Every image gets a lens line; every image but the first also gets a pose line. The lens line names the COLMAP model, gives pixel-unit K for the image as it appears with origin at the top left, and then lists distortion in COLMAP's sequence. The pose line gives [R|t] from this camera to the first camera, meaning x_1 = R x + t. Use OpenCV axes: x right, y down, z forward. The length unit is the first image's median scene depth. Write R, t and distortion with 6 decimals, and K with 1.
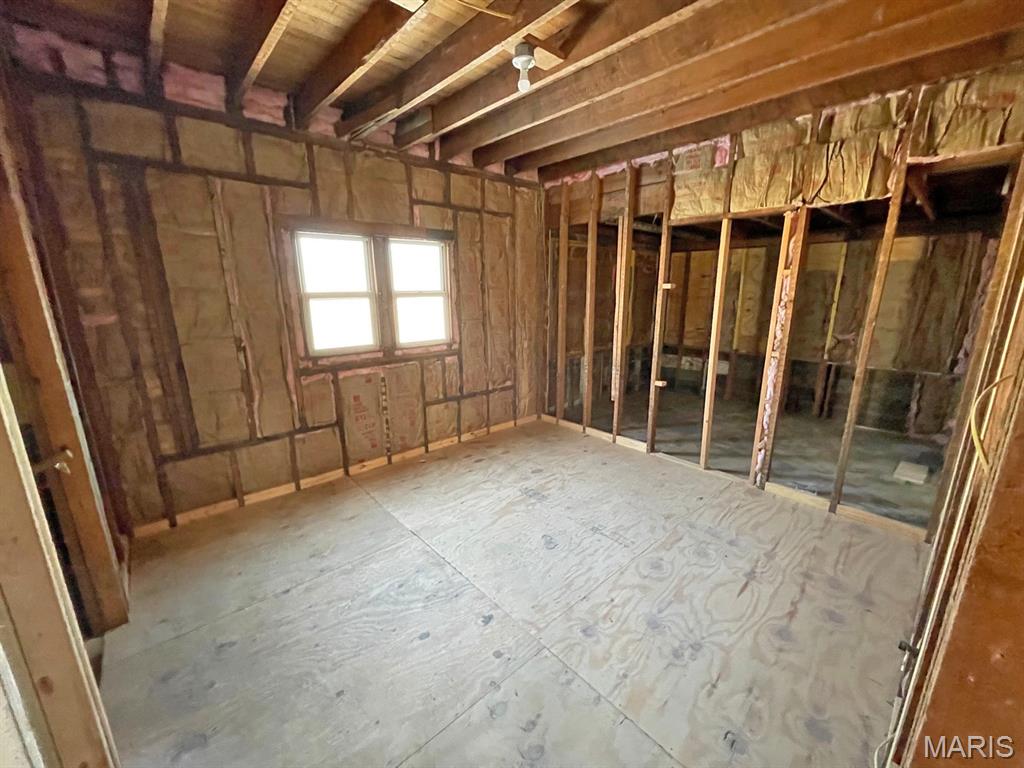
lens RADIAL K [[412.2, 0, 515.6], [0, 412.2, 387.4], [0, 0, 1]] dist [-0.000539, 0.000769]
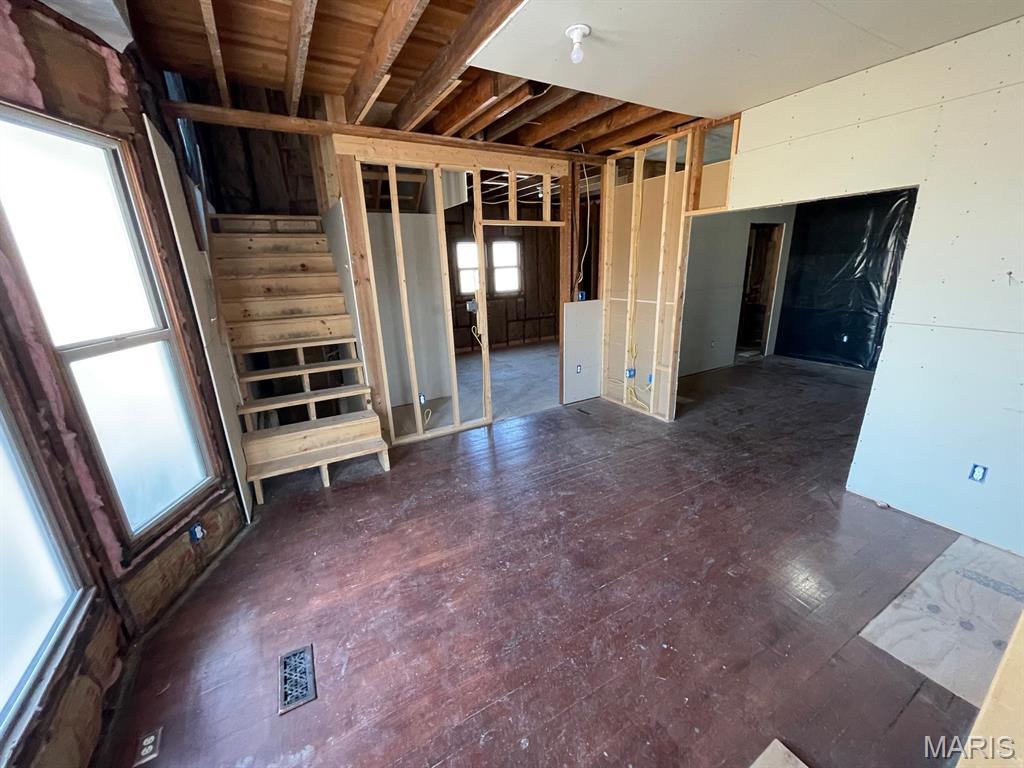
lens RADIAL K [[412.2, 0, 508.1], [0, 412.2, 387.8], [0, 0, 1]] dist [-0.000539, 0.000769]
pose [[0.974194, 0.035834, -0.222849, 0.276061], [-0.021961, 0.997681, 0.064424, 0.257854], [0.224641, -0.057867, 0.972722, -1.107938]]
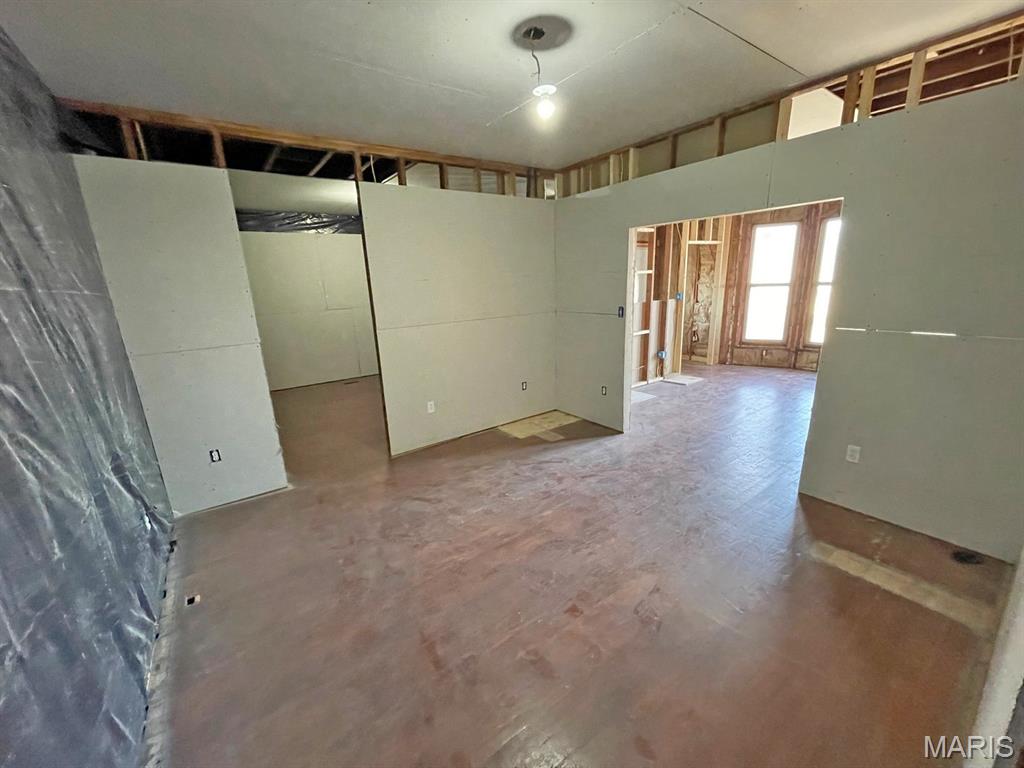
lens RADIAL K [[412.2, 0, 512.0], [0, 412.2, 385.7], [0, 0, 1]] dist [-0.000539, 0.000769]
pose [[-0.992992, 0.012288, 0.117543, 0.934963], [0.066332, 0.881097, 0.468260, -0.185811], [-0.097813, 0.472775, -0.875737, 0.792202]]
